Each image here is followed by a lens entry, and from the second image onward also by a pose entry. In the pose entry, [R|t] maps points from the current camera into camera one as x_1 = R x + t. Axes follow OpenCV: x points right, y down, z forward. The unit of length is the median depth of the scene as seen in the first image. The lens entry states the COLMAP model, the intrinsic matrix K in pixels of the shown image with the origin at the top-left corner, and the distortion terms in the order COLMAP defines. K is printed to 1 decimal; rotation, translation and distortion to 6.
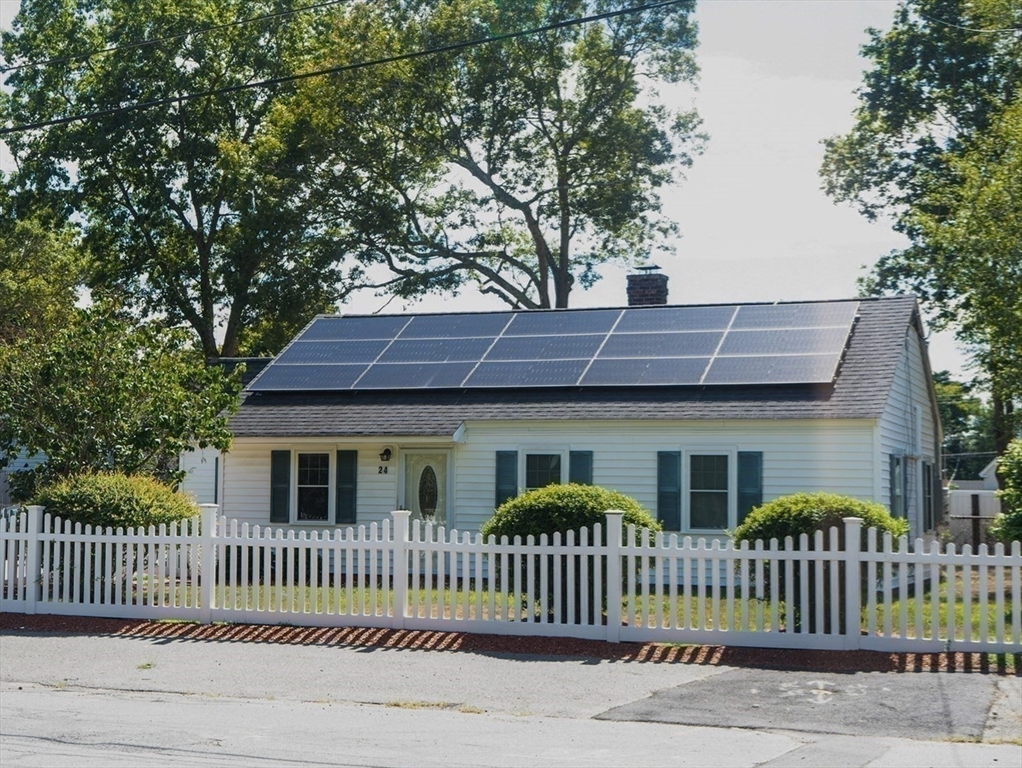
lens RADIAL K [[1529.0, 0, 511.0], [0, 1529.0, 384.0], [0, 0, 1]] dist [0.004810, -0.046496]
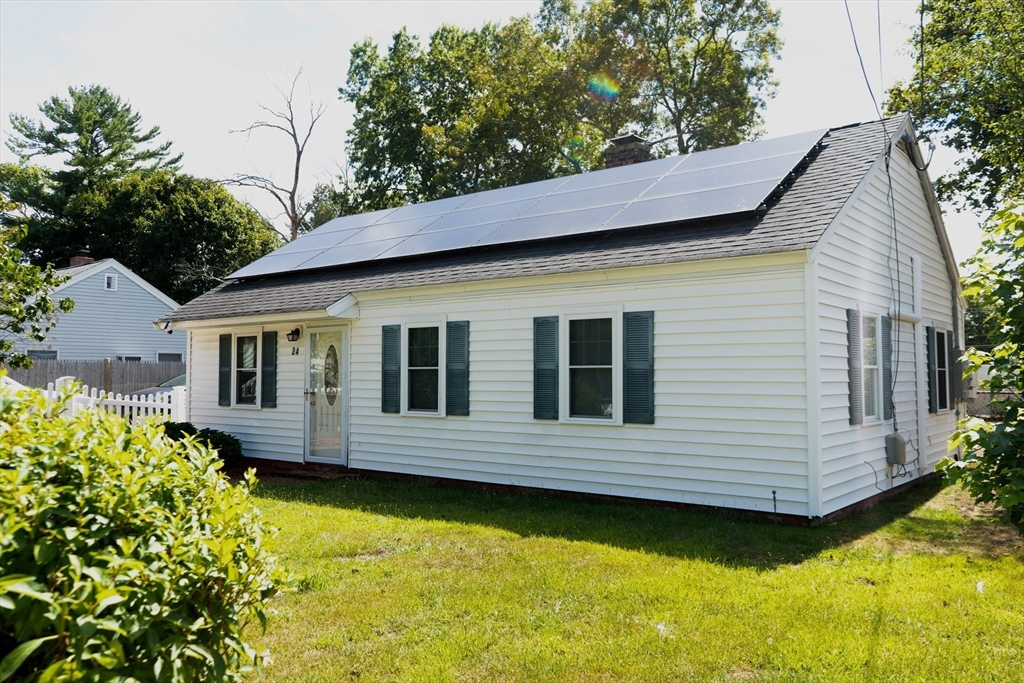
lens RADIAL K [[842.4, 0, 512.0], [0, 842.4, 341.5], [0, 0, 1]] dist [-0.004721, -0.004130]
pose [[0.964808, -0.025141, -0.261752, 0.191354], [0.033921, 0.999001, 0.029078, 0.042127], [0.260760, -0.036933, 0.964697, 0.565016]]
